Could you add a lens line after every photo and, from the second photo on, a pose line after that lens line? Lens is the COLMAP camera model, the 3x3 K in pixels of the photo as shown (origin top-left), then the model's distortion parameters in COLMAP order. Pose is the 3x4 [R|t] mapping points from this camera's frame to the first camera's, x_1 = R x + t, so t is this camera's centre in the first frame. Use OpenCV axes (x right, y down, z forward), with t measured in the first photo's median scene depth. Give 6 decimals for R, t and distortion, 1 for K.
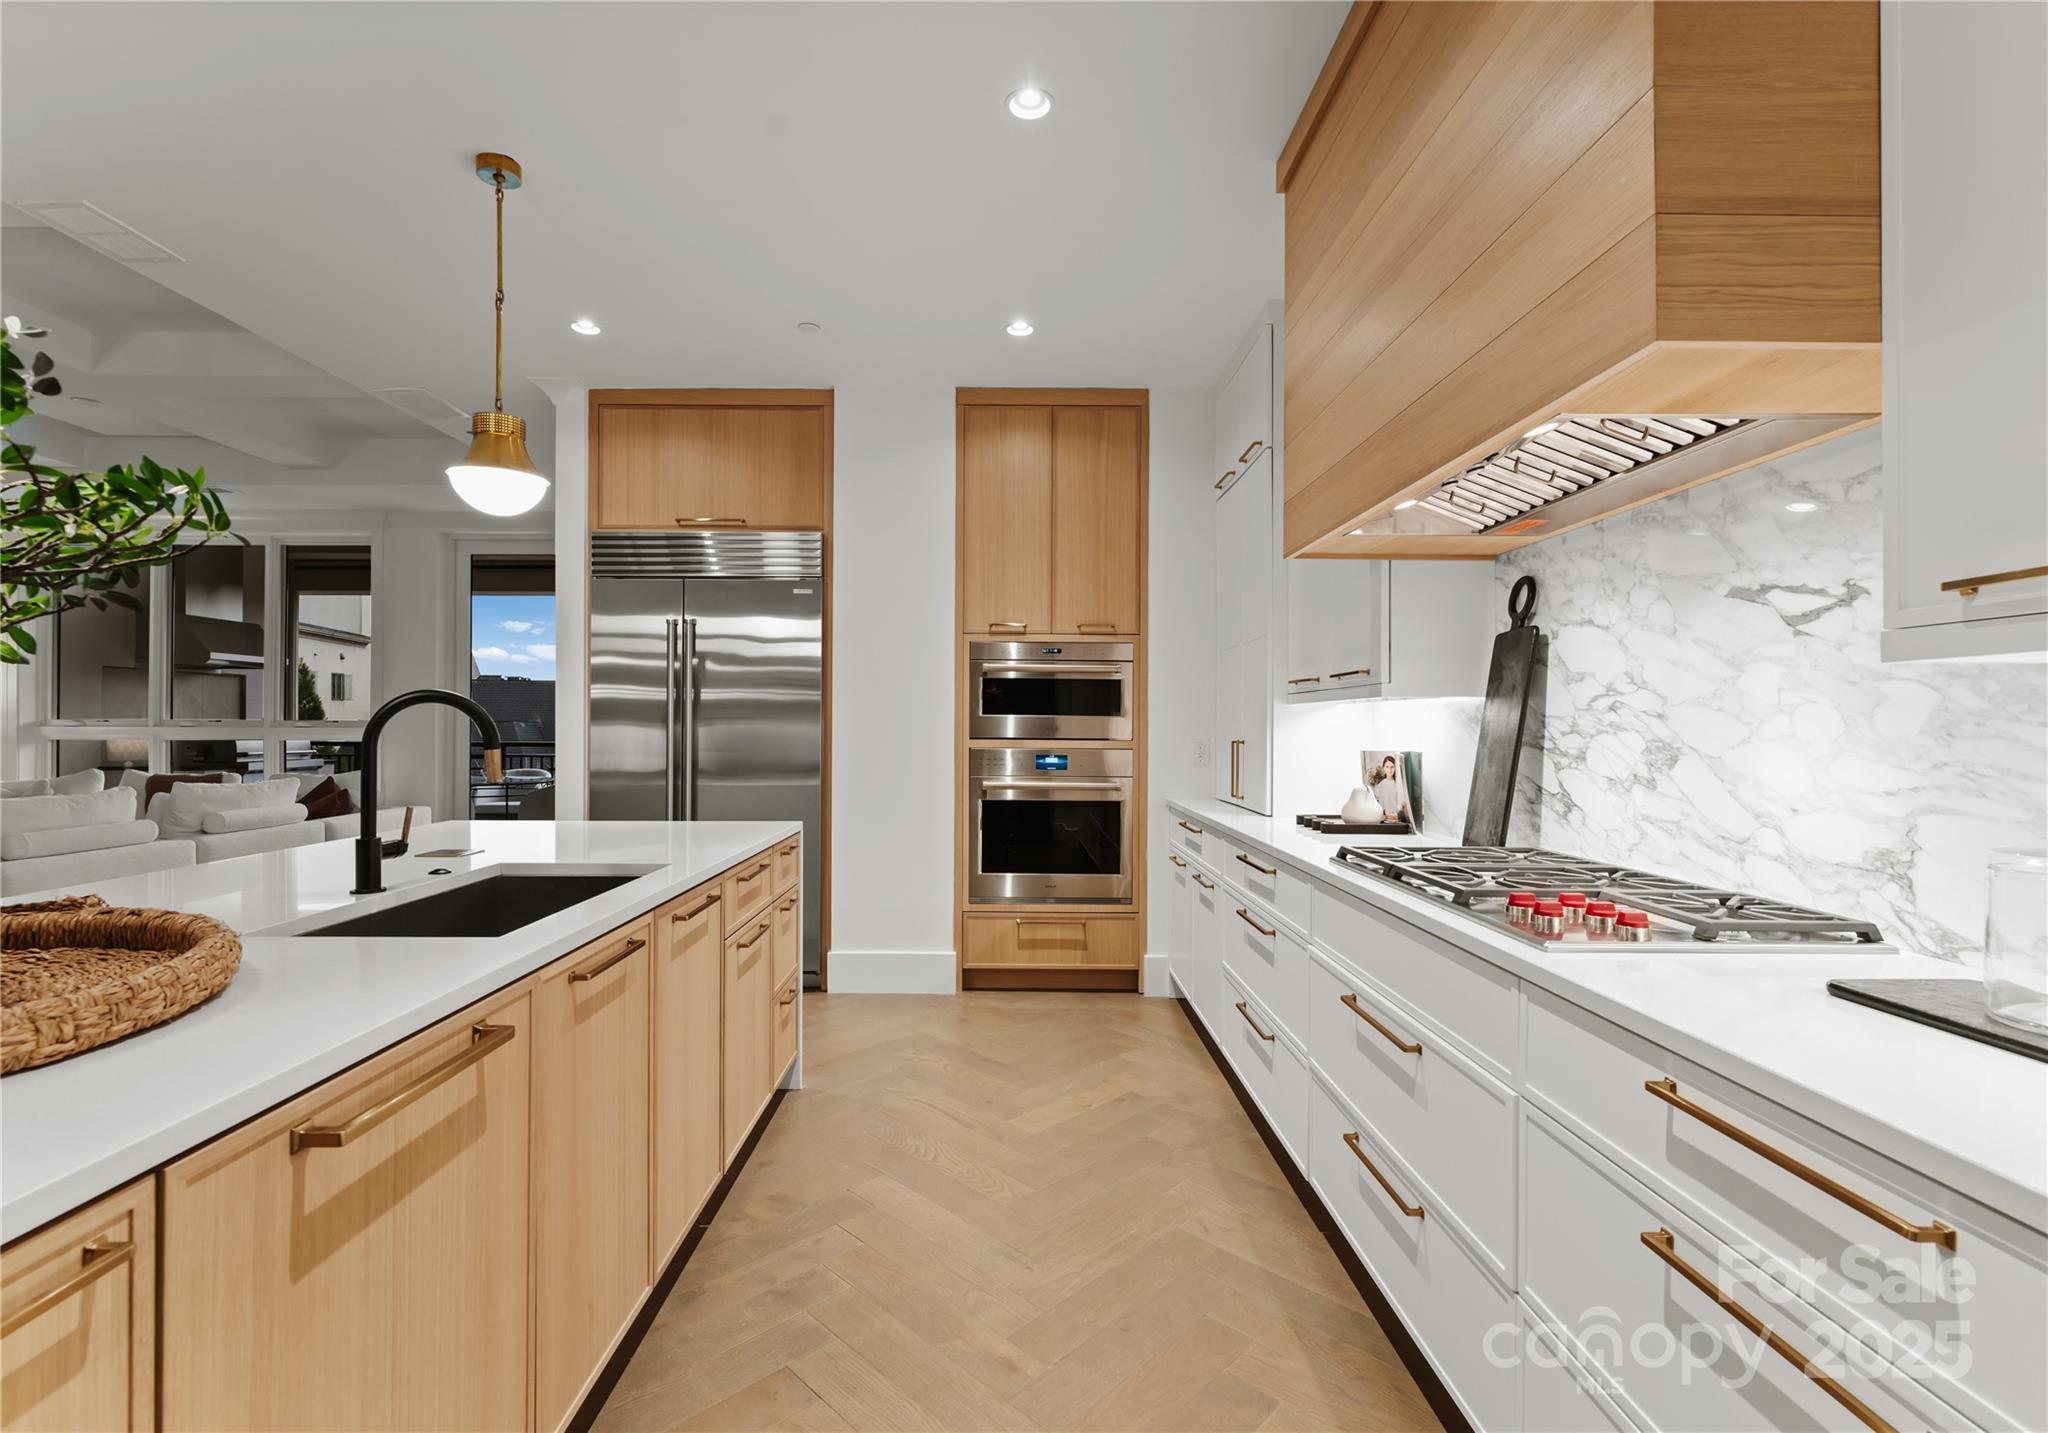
lens RADIAL K [[907.5, 0, 1007.4], [0, 907.5, 722.7], [0, 0, 1]] dist [-0.004397, -0.001330]
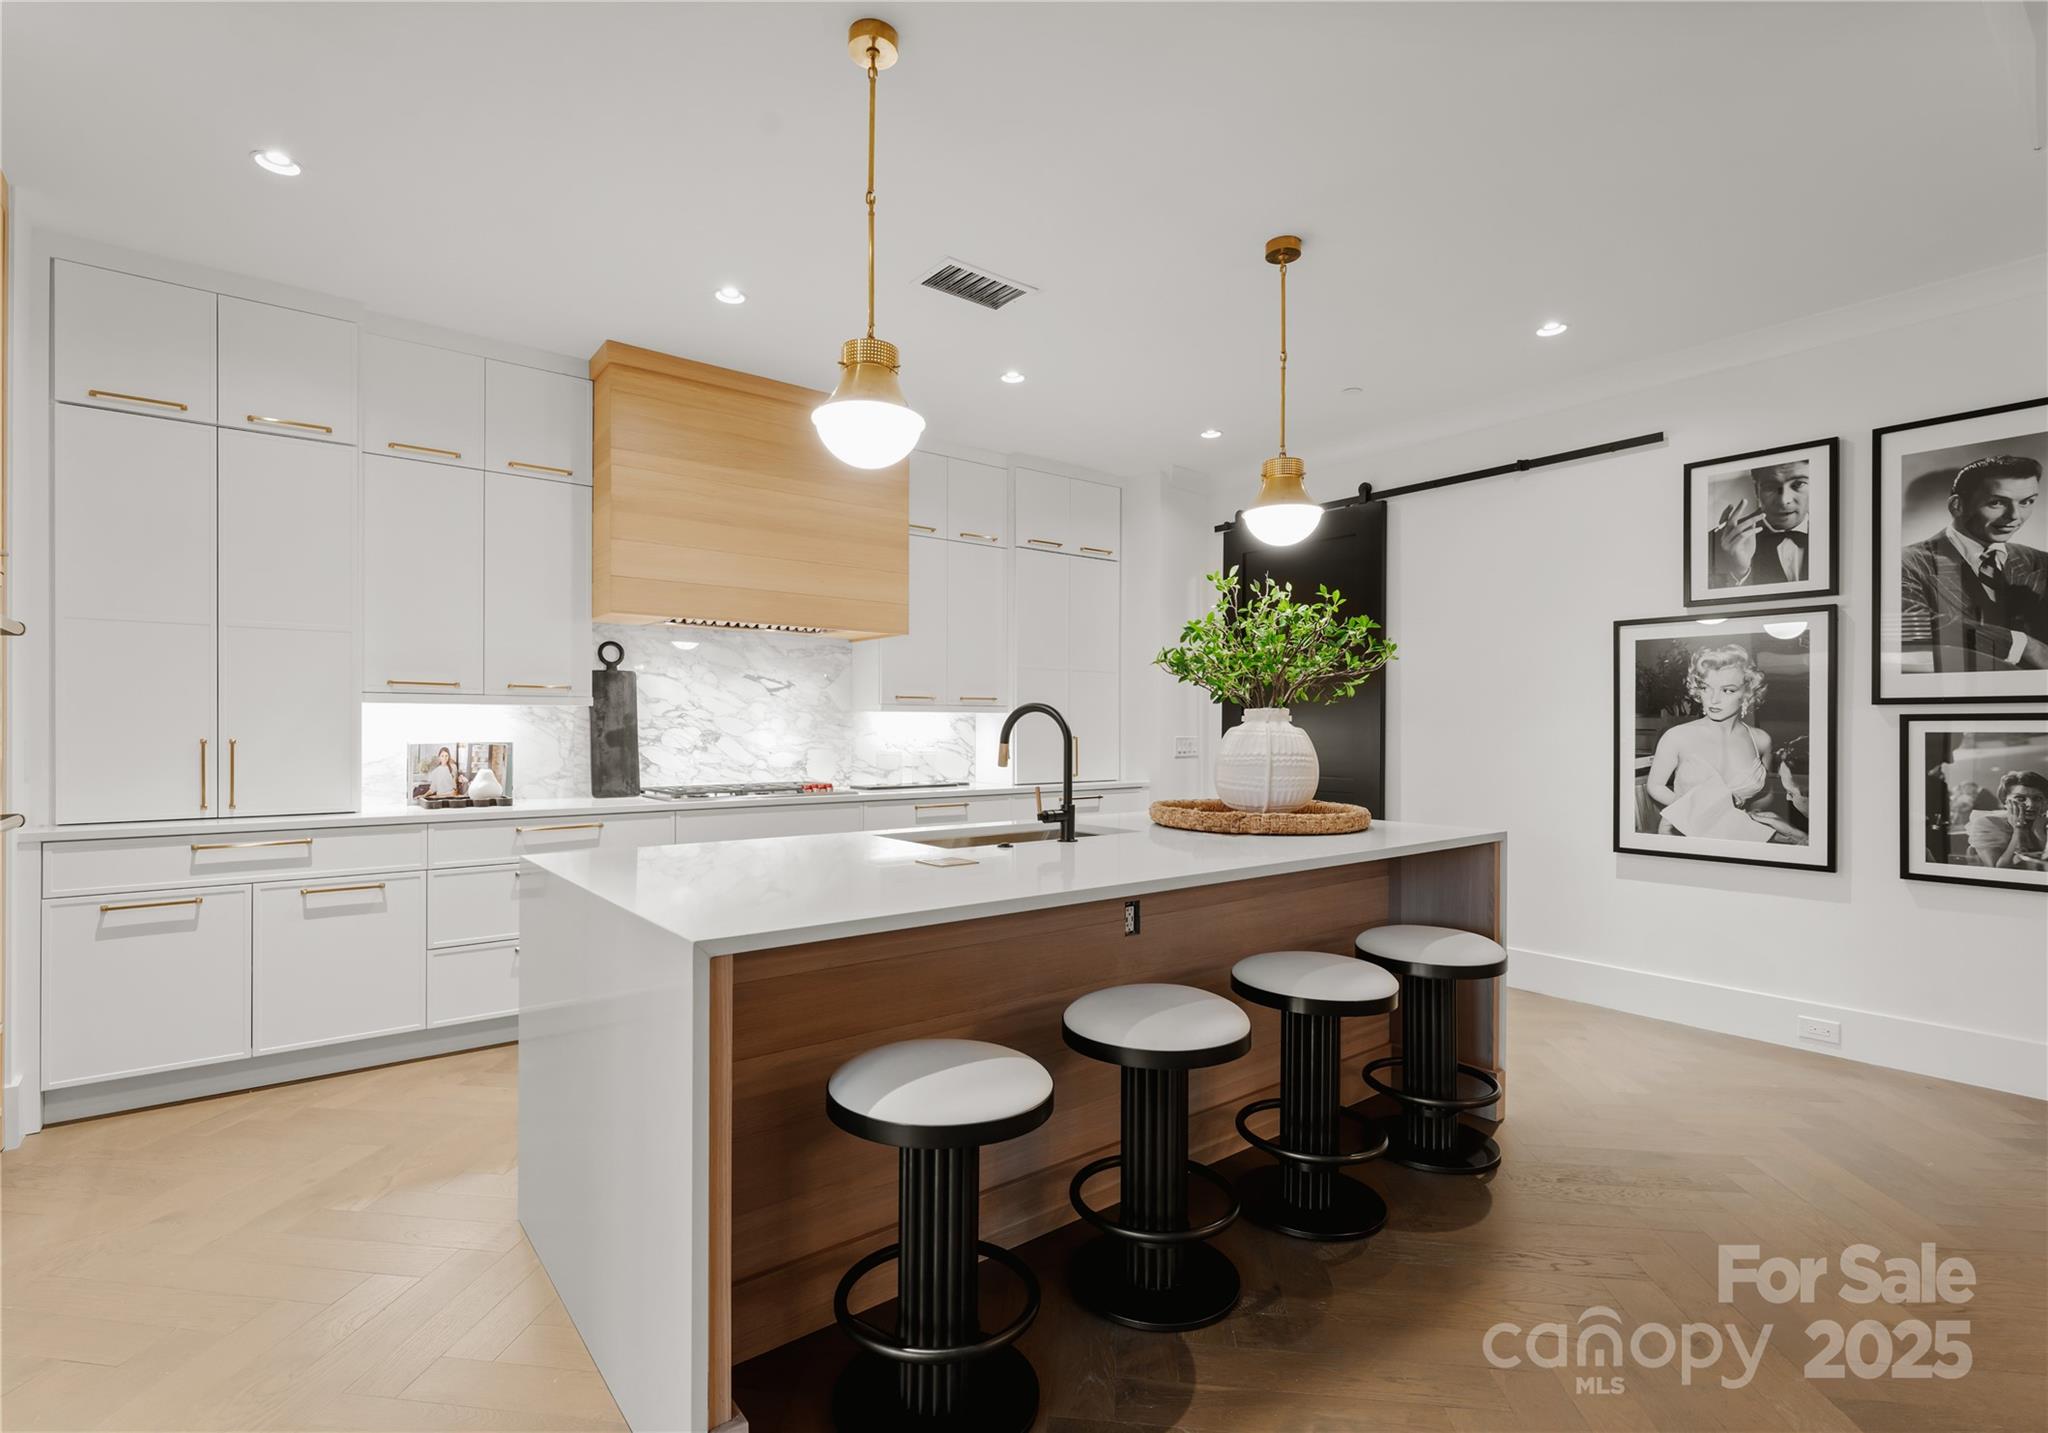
lens RADIAL K [[970.8, 0, 1009.9], [0, 970.8, 728.5], [0, 0, 1]] dist [-0.003066, 0.000494]
pose [[-0.609870, -0.005735, 0.792481, -1.352453], [-0.008171, 0.999966, 0.000948, 0.003386], [-0.792459, -0.005897, -0.609896, 1.447070]]
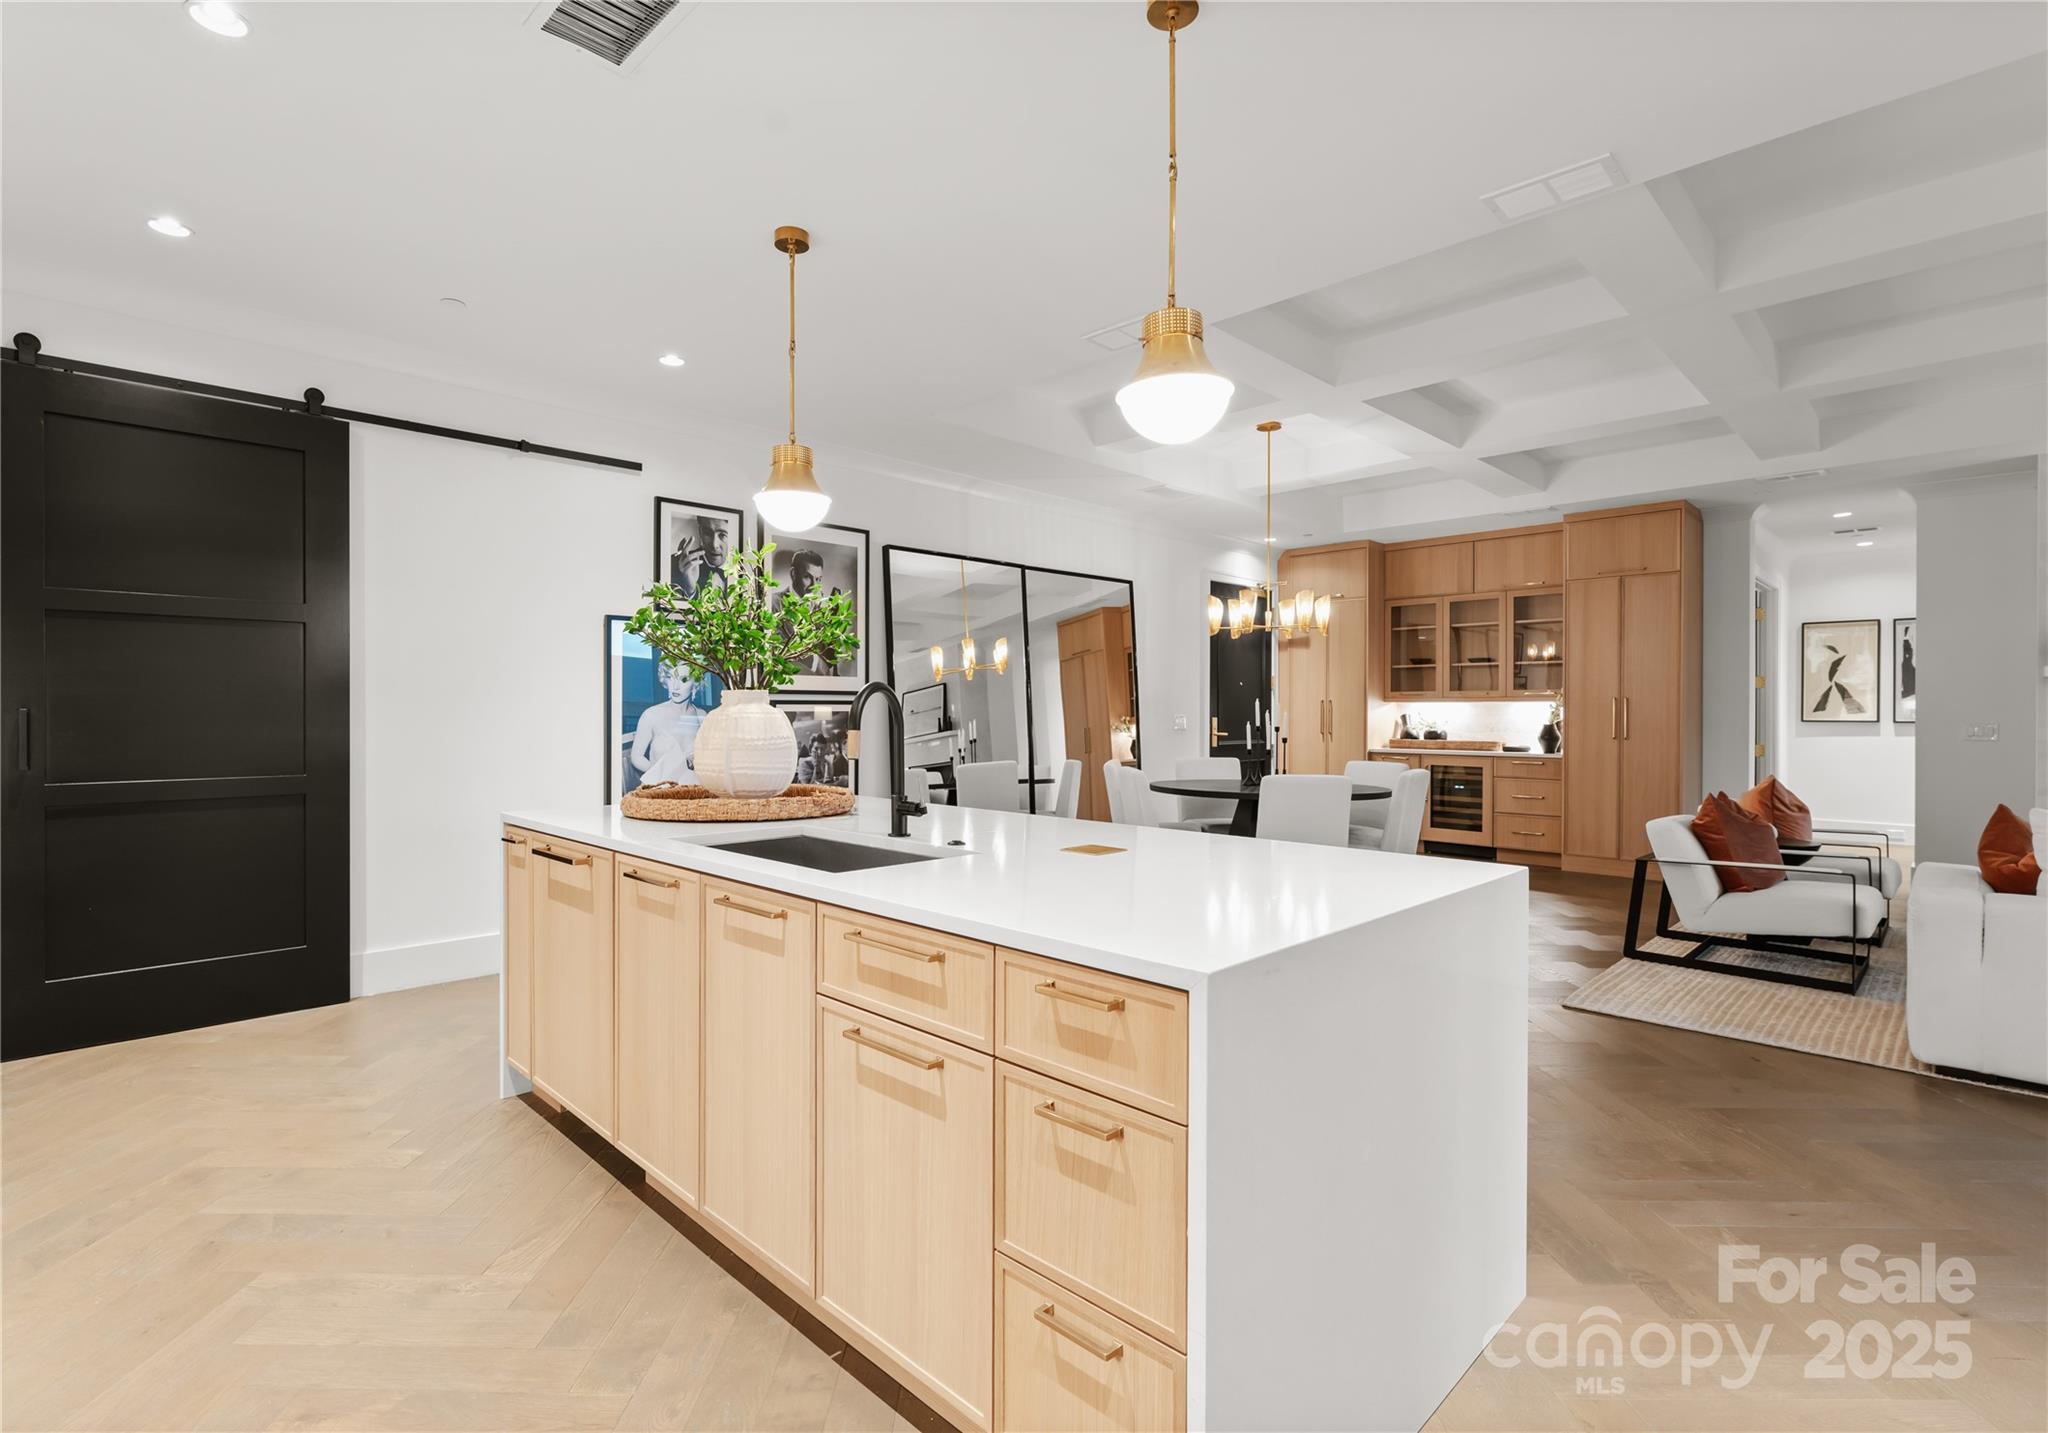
lens RADIAL K [[970.8, 0, 1004.2], [0, 970.8, 716.8], [0, 0, 1]] dist [-0.003066, 0.000494]
pose [[-0.717470, -0.001748, -0.696588, 0.125515], [-0.003465, 0.999993, 0.001060, 0.007674], [0.696581, 0.003174, -0.717471, 1.517685]]
